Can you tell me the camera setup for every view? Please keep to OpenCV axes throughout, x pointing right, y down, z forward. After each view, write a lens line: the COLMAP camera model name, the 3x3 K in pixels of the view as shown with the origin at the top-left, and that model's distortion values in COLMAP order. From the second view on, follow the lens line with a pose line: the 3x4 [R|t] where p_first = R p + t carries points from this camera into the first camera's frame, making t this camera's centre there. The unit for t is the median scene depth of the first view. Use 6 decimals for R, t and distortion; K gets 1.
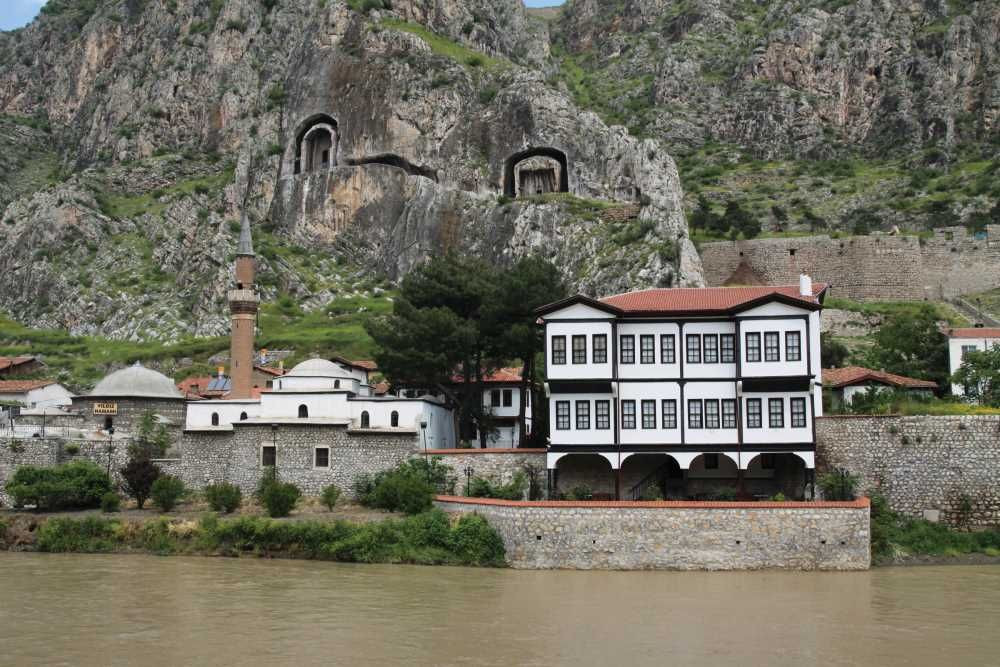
lens RADIAL K [[1149.2, 0, 499.9], [0, 1149.2, 385.5], [0, 0, 1]] dist [-0.096270, 0.198343]
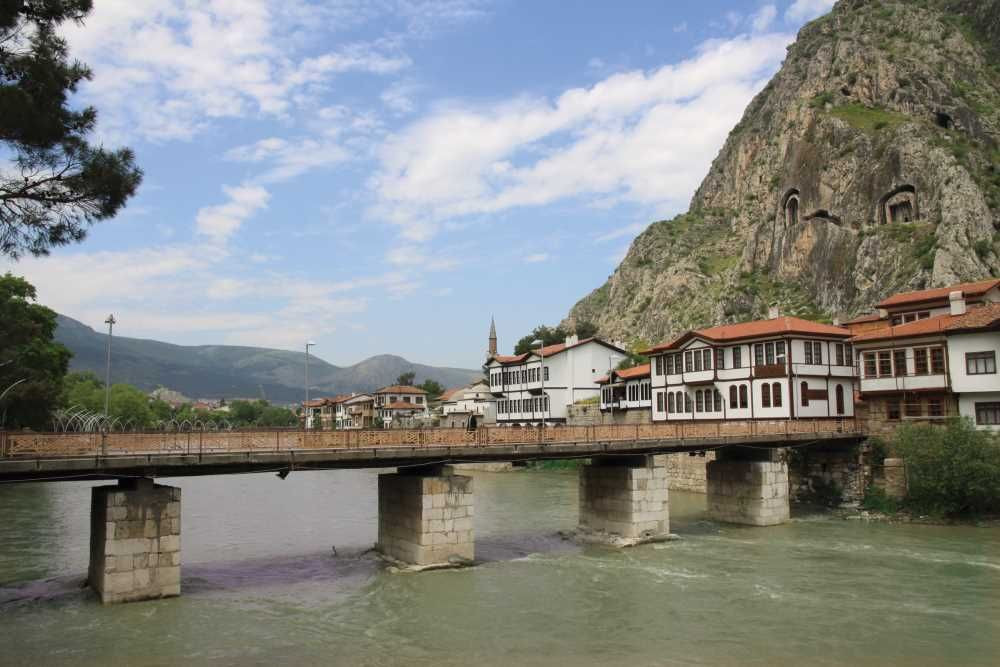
lens RADIAL K [[1149.2, 0, 499.9], [0, 1149.2, 385.5], [0, 0, 1]] dist [-0.096270, 0.198343]
pose [[0.492771, -0.041340, -0.869176, 0.936901], [0.071587, 0.997411, -0.006854, -0.001351], [0.867209, -0.058845, 0.494455, -0.068683]]
